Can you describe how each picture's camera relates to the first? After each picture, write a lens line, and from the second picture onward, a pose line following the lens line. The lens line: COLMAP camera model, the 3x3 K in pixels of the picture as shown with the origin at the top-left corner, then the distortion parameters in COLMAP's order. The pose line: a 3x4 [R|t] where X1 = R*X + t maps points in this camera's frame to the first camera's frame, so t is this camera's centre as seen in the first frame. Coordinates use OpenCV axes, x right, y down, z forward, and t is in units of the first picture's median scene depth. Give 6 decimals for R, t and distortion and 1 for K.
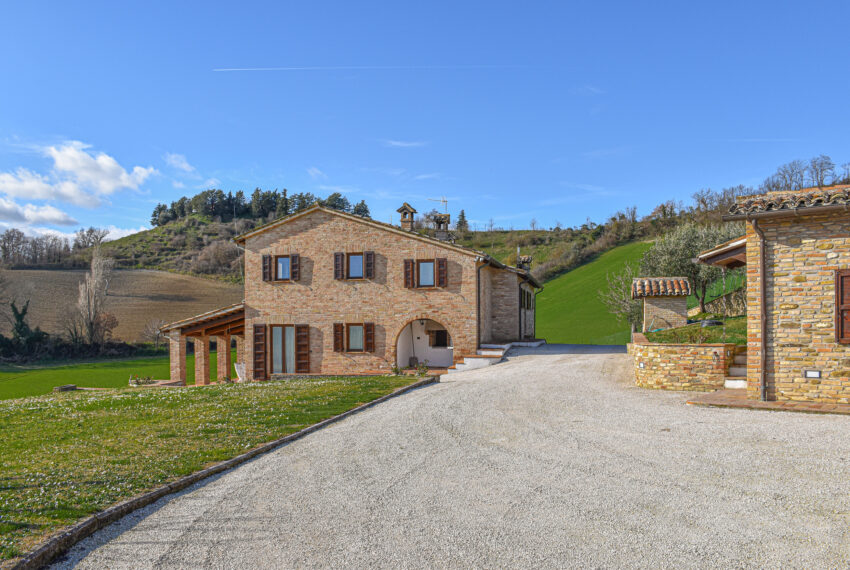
lens RADIAL K [[689.6, 0, 424.1], [0, 689.6, 330.8], [0, 0, 1]] dist [-0.103271, 0.093383]
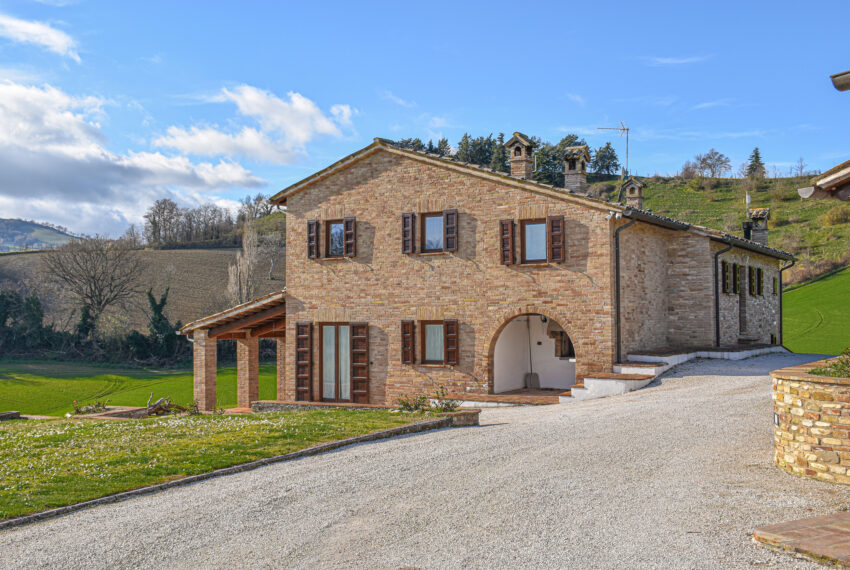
lens RADIAL K [[930.5, 0, 425.0], [0, 930.5, 285.0], [0, 0, 1]] dist [-0.006887, 0.269346]
pose [[0.954676, -0.013051, -0.297361, 0.149874], [0.000795, 0.999147, -0.041299, -0.008077], [0.297646, 0.039190, 0.953871, 0.153318]]
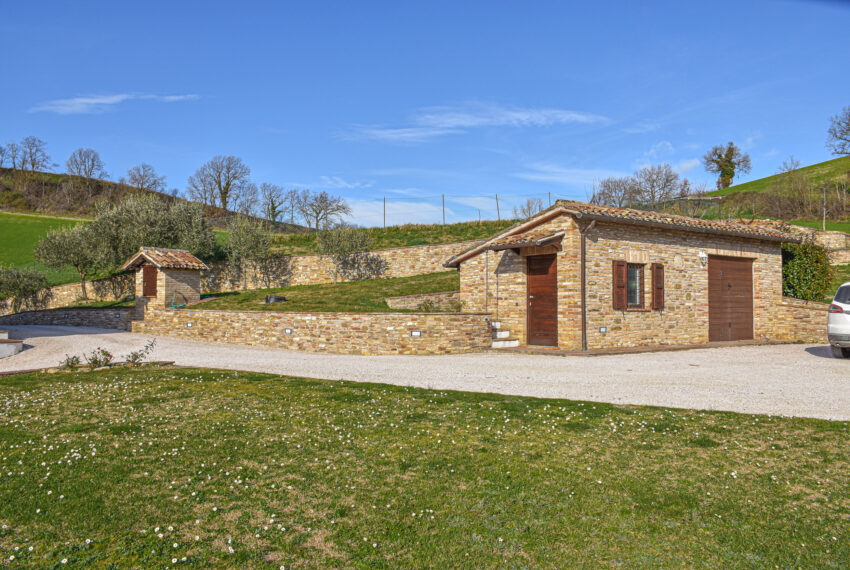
lens RADIAL K [[671.6, 0, 425.0], [0, 671.6, 285.0], [0, 0, 1]] dist [-0.095986, 0.003444]
pose [[0.285347, 0.041869, 0.957509, -0.358597], [0.005023, 0.998966, -0.045179, 0.011730], [-0.958411, 0.017701, 0.284841, 0.364624]]
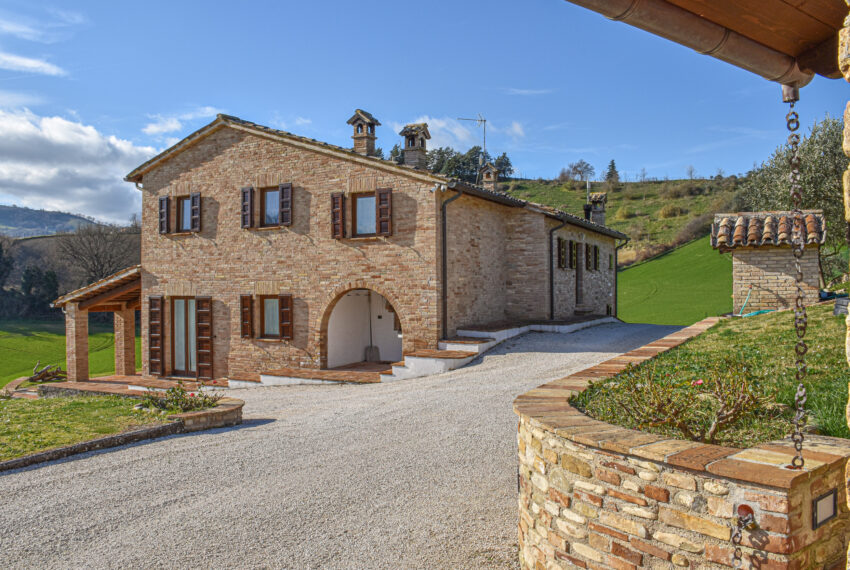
lens RADIAL K [[707.9, 0, 425.0], [0, 707.9, 285.0], [0, 0, 1]] dist [-0.158966, 0.124229]
pose [[0.974558, -0.003357, -0.224112, 0.185372], [0.001526, 0.999964, -0.008342, -0.014332], [0.224132, 0.007788, 0.974528, 0.372990]]
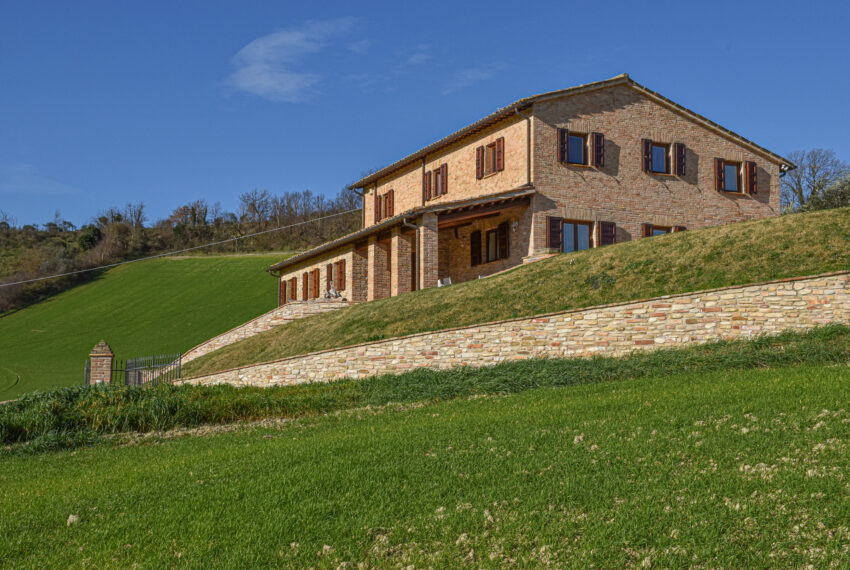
lens RADIAL K [[1102.7, 0, 425.0], [0, 1102.7, 285.0], [0, 0, 1]] dist [0.104008, 0.051737]
pose [[0.770279, 0.082029, 0.632409, -1.117788], [-0.001329, 0.991897, -0.127039, 0.220746], [-0.637705, 0.097015, 0.764147, 0.164893]]
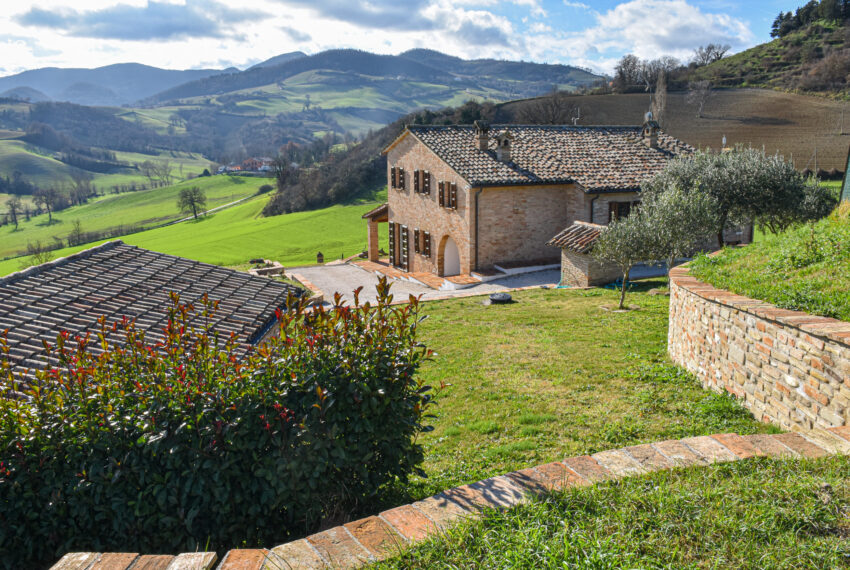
lens RADIAL K [[707.9, 0, 425.0], [0, 707.9, 285.0], [0, 0, 1]] dist [-0.158966, 0.124229]
pose [[0.606228, 0.167972, -0.777350, 0.823122], [-0.000763, 0.977564, 0.210639, -0.169055], [0.795291, -0.127102, 0.592755, 0.265703]]
